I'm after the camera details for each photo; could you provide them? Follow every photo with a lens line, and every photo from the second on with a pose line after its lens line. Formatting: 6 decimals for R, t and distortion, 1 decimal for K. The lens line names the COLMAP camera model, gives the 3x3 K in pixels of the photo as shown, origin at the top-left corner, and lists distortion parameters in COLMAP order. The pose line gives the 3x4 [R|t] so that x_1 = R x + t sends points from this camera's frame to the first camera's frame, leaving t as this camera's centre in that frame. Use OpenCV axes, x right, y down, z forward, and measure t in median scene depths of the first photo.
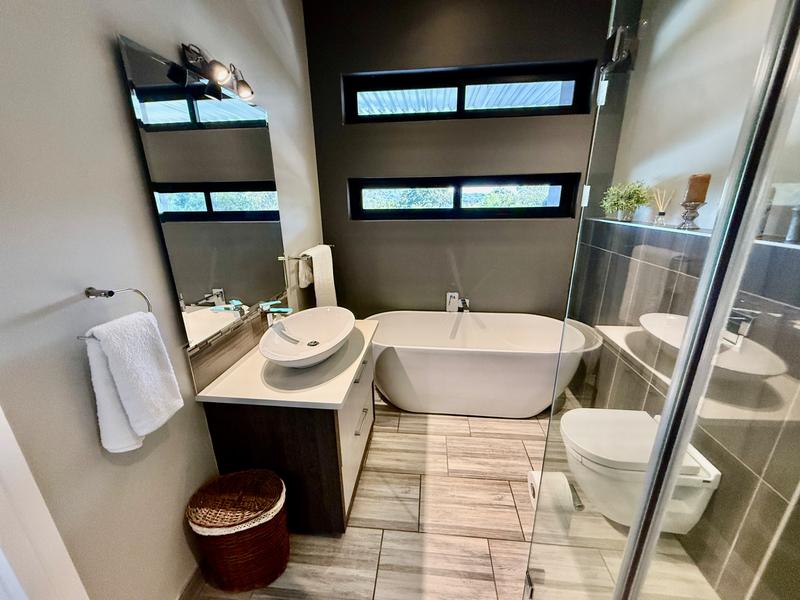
lens RADIAL K [[319.4, 0, 399.9], [0, 319.4, 303.4], [0, 0, 1]] dist [-0.000034, -0.000022]
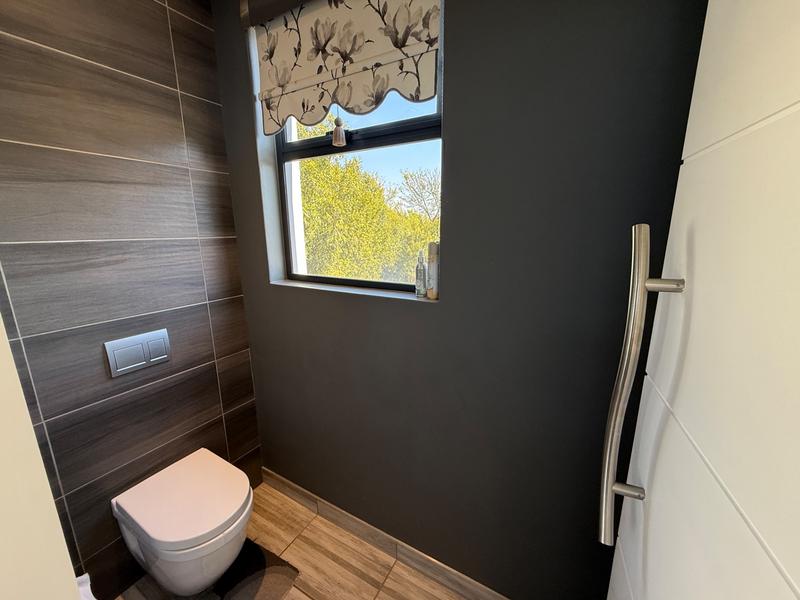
lens RADIAL K [[319.4, 0, 400.2], [0, 319.4, 298.0], [0, 0, 1]] dist [-0.000034, -0.000022]
pose [[0.916435, 0.087602, -0.390478, 0.629526], [-0.132370, 0.987179, -0.089198, 0.028897], [0.377658, 0.133432, 0.916281, -0.032992]]
